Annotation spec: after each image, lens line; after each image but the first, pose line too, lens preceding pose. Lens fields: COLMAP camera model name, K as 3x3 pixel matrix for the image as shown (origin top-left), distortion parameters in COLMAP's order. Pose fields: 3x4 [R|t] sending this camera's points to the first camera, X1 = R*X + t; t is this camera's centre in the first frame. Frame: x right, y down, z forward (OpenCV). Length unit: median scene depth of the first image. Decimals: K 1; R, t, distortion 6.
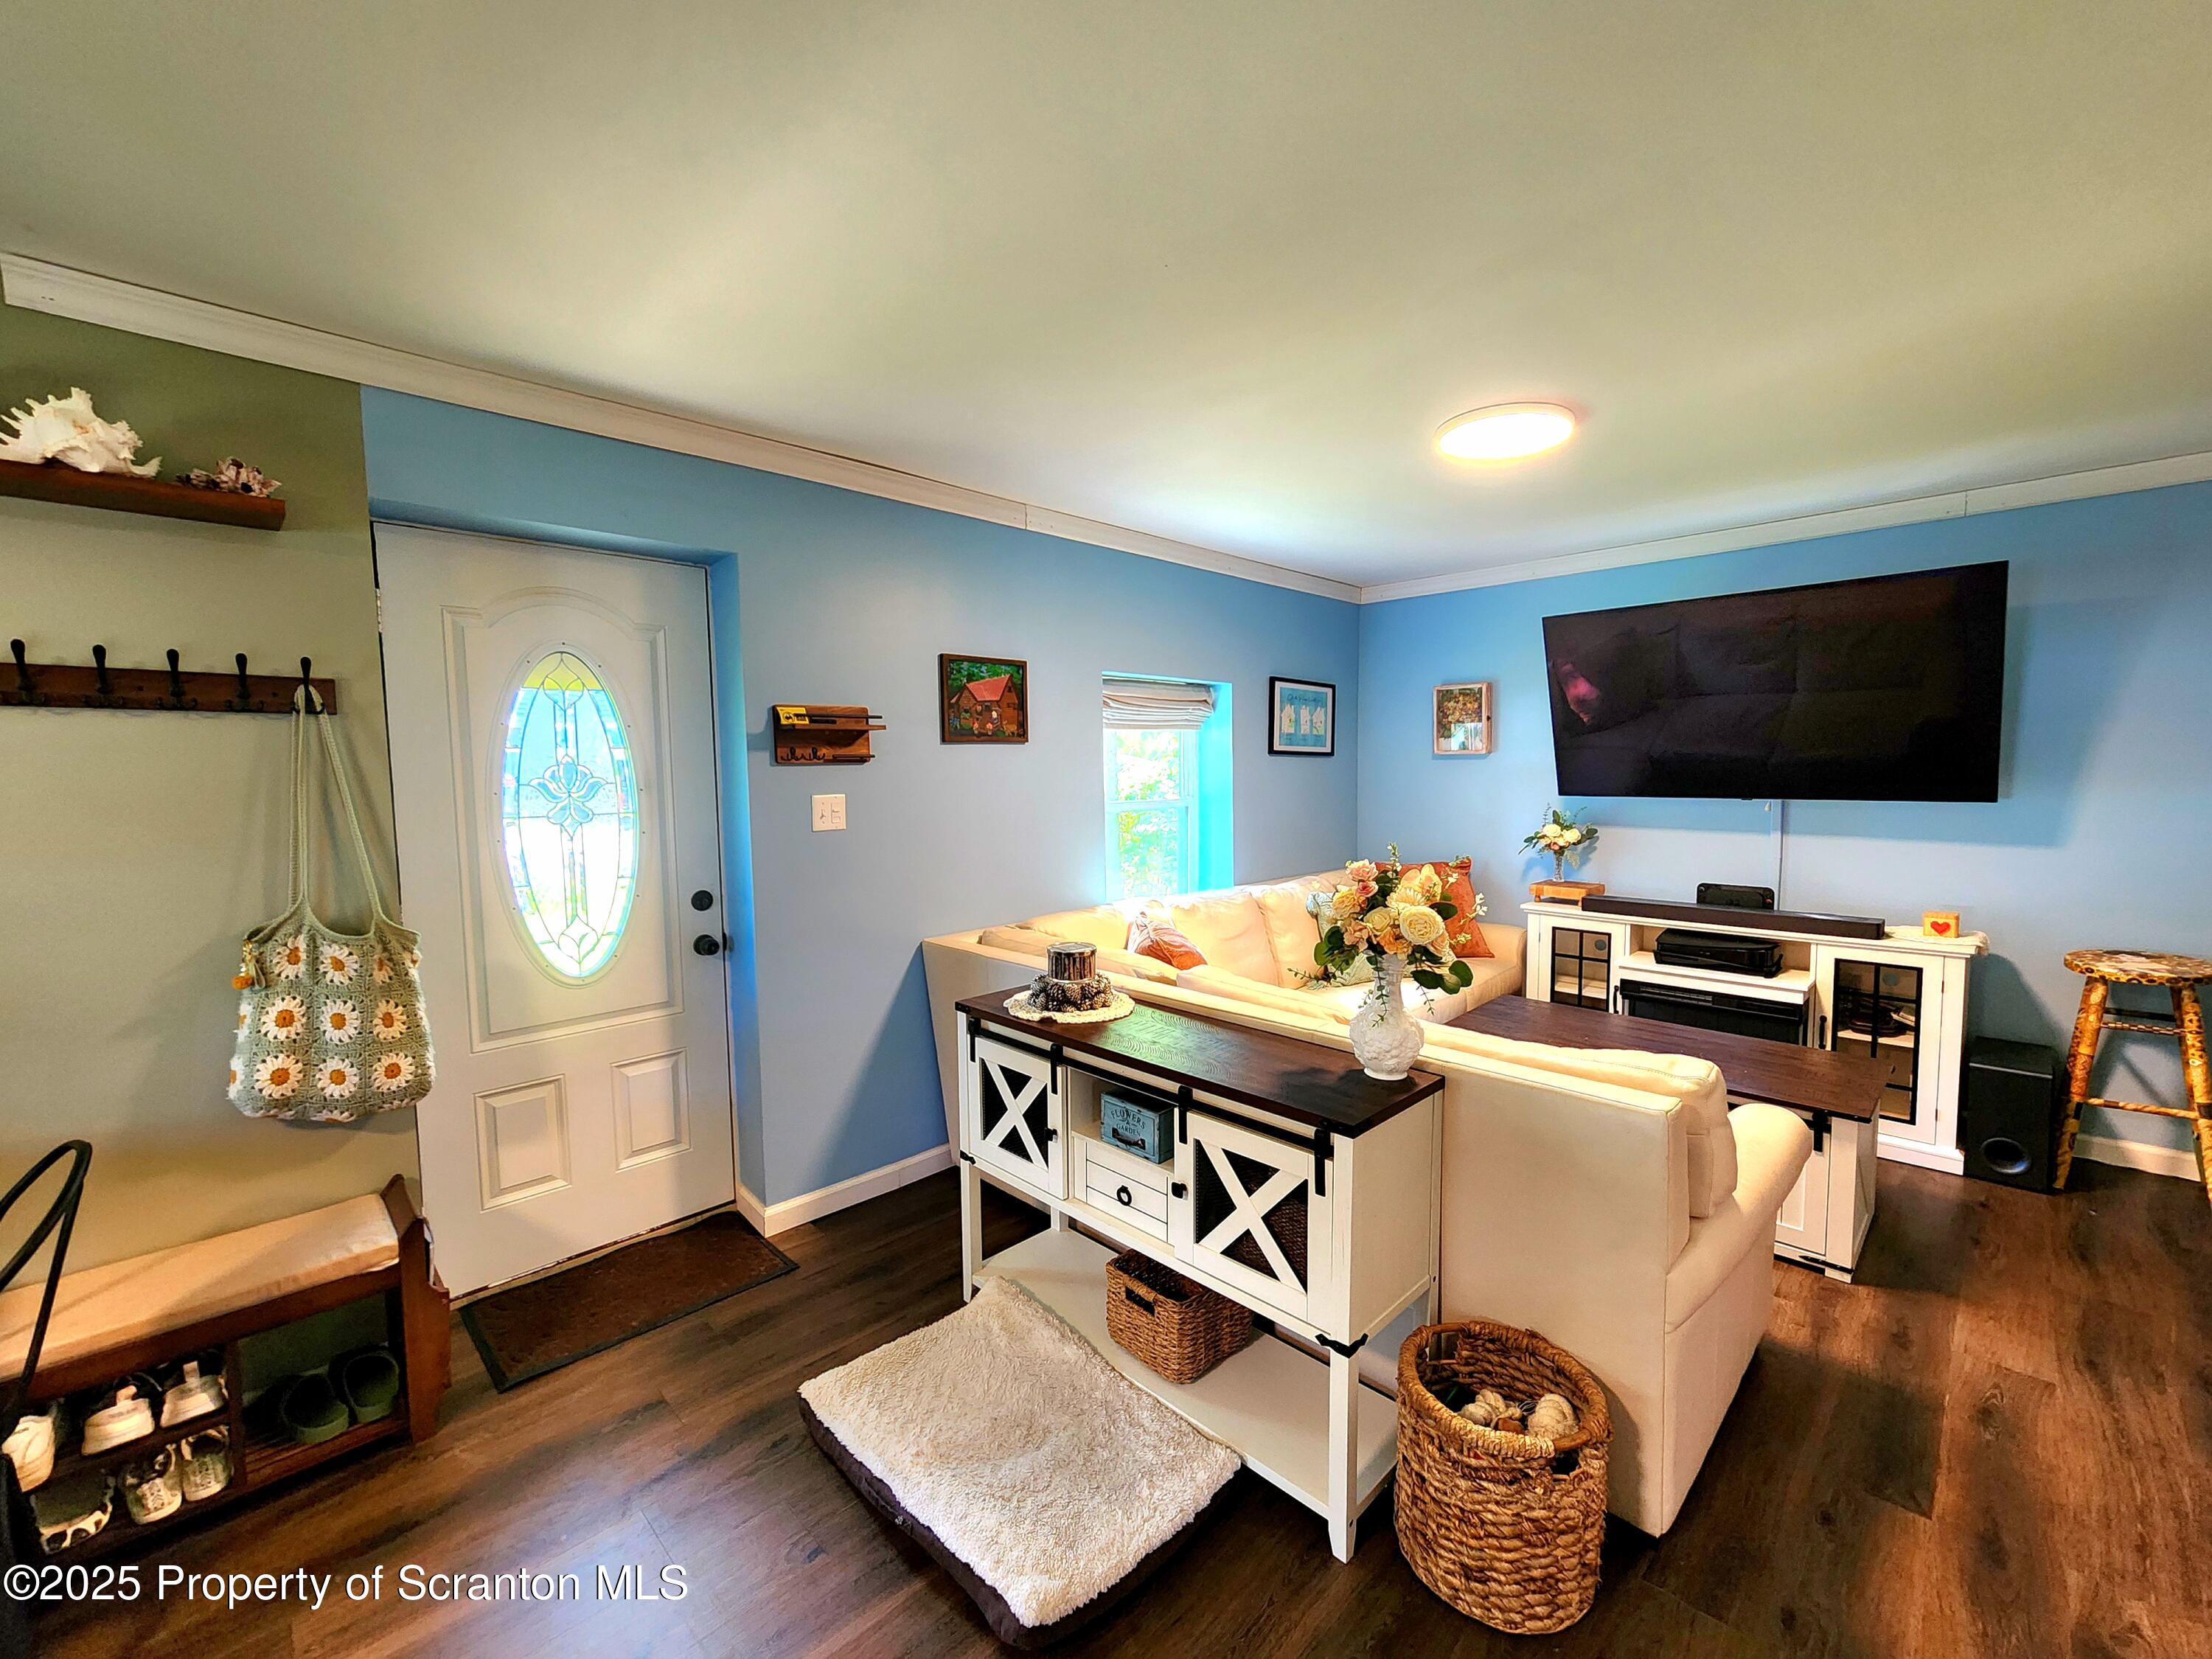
lens RADIAL K [[910.1, 0, 1104.4], [0, 910.1, 838.1], [0, 0, 1]] dist [0.001698, 0.000157]
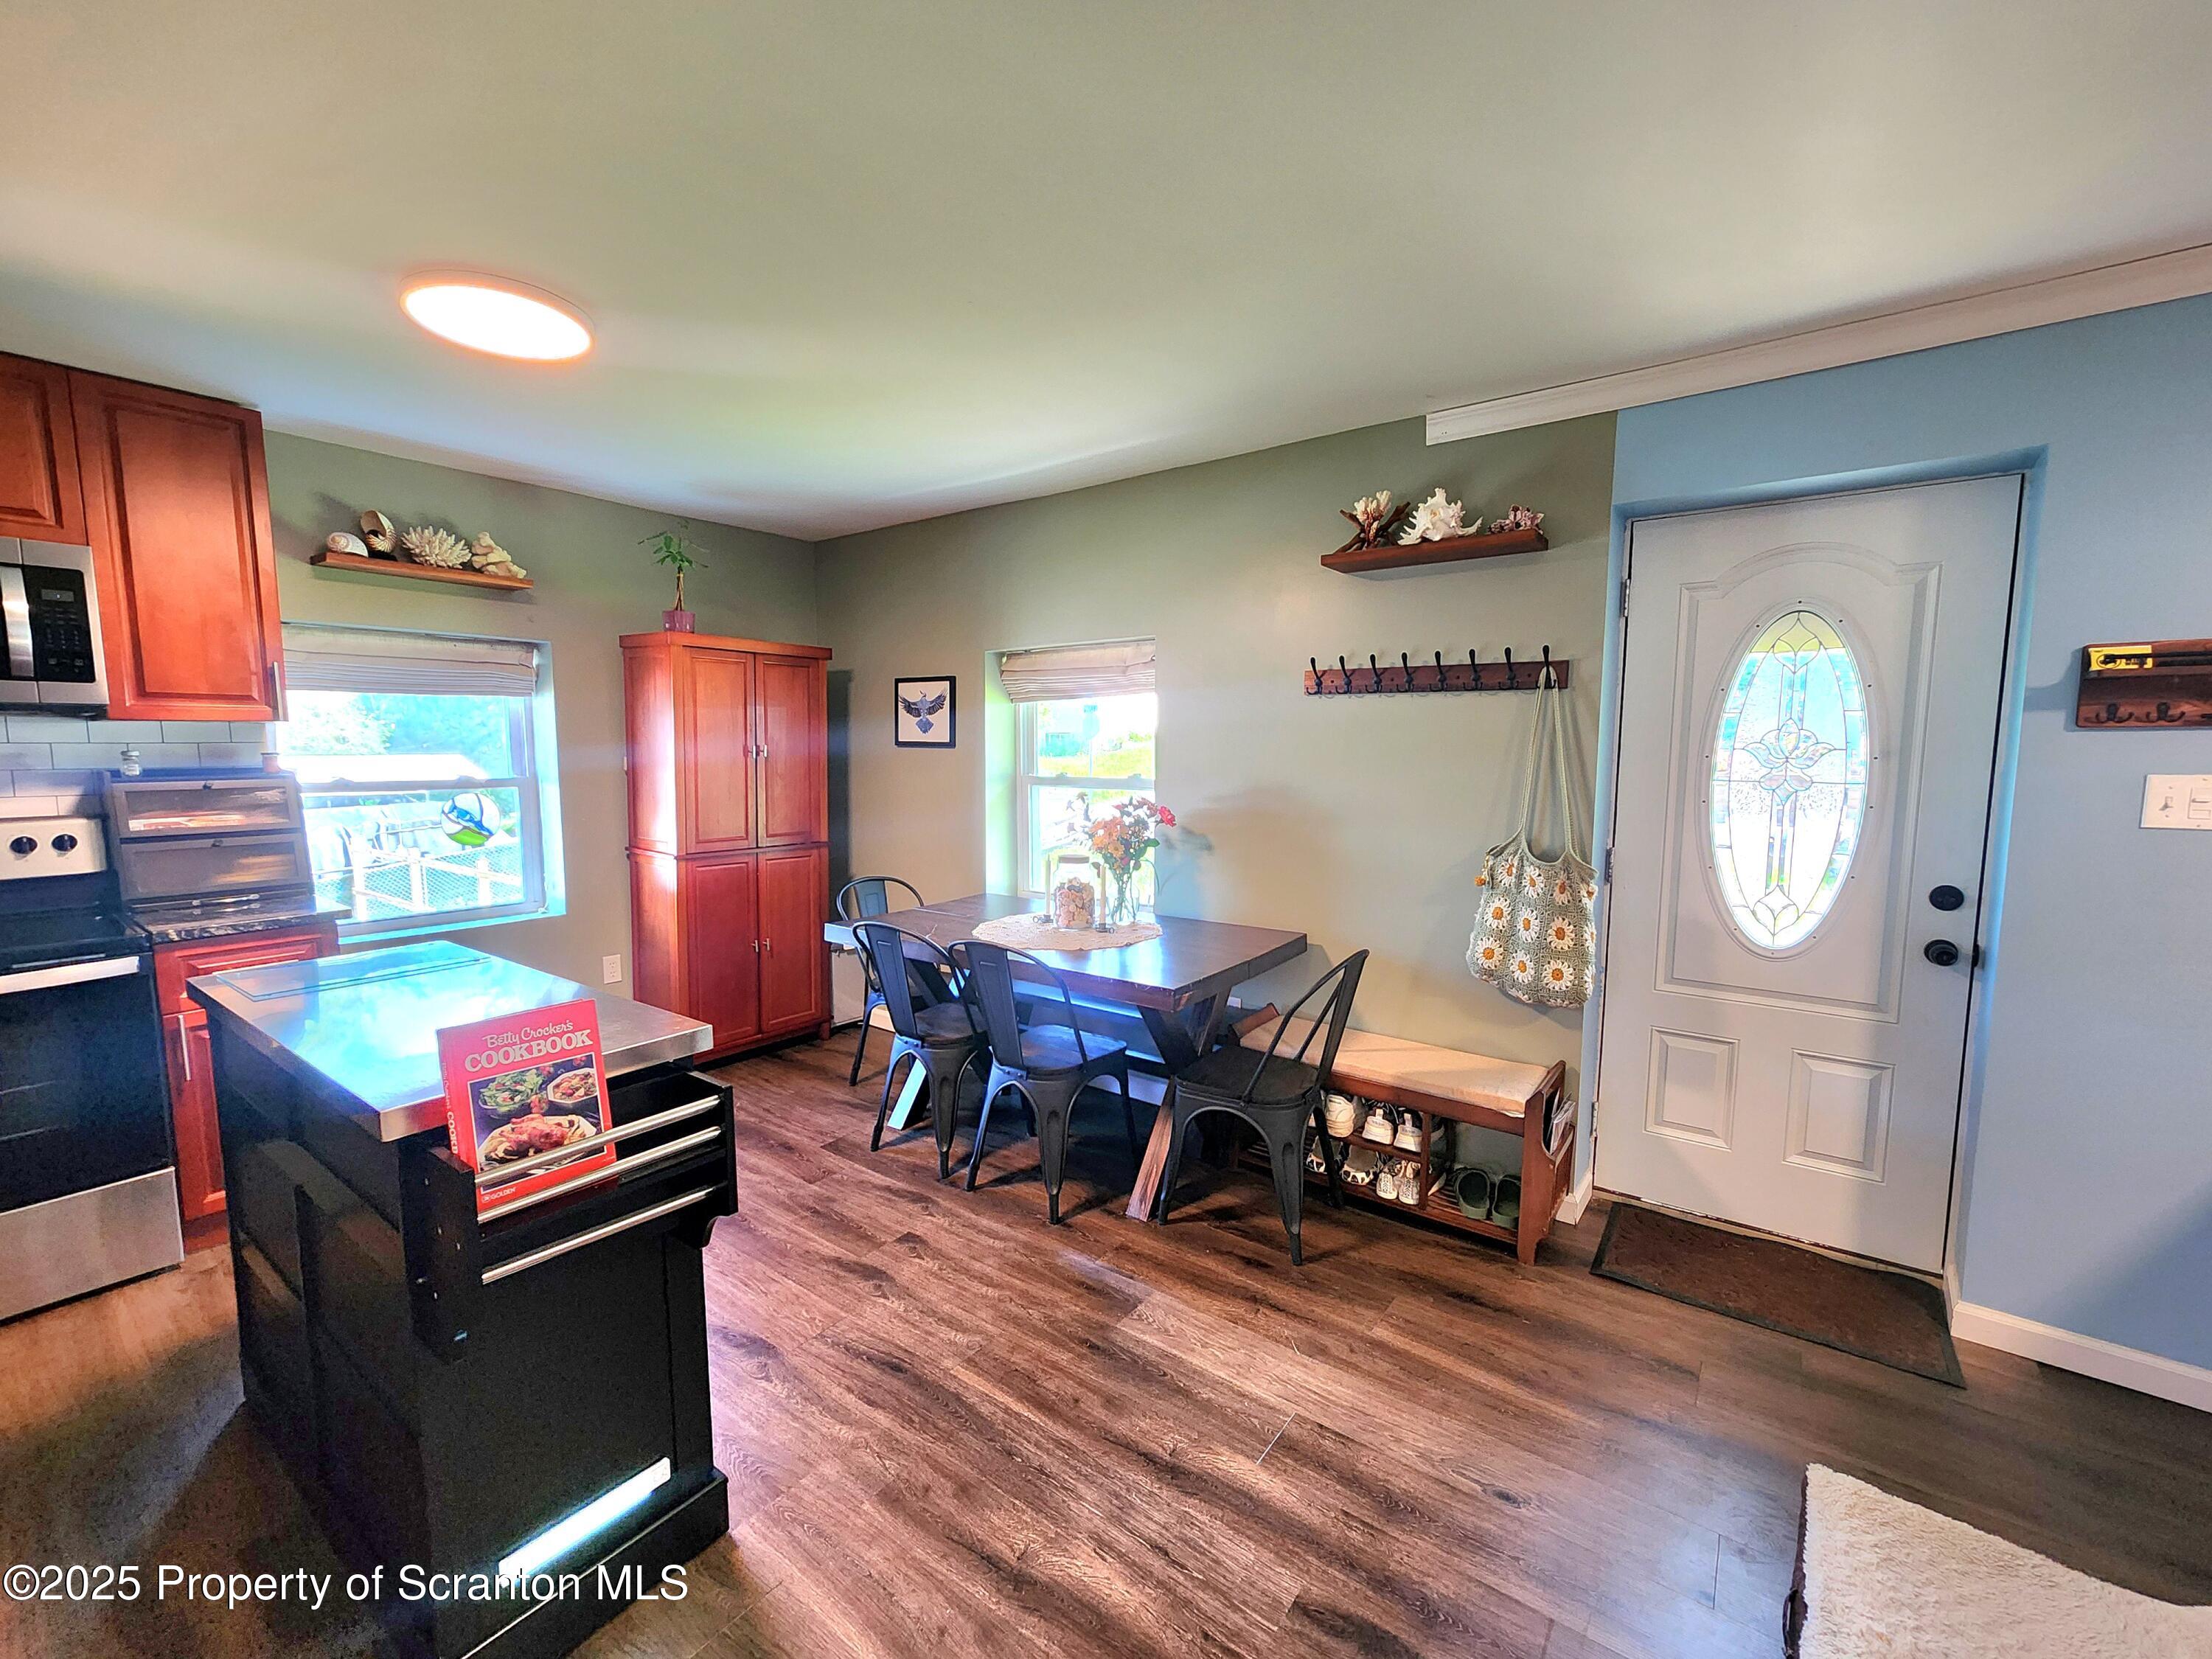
lens RADIAL K [[910.1, 0, 1100.2], [0, 910.1, 841.3], [0, 0, 1]] dist [0.001698, 0.000157]
pose [[0.147346, 0.117783, -0.982047, 0.262948], [-0.084192, 0.990774, 0.106198, -0.003931], [0.985495, 0.067032, 0.155903, 0.141625]]
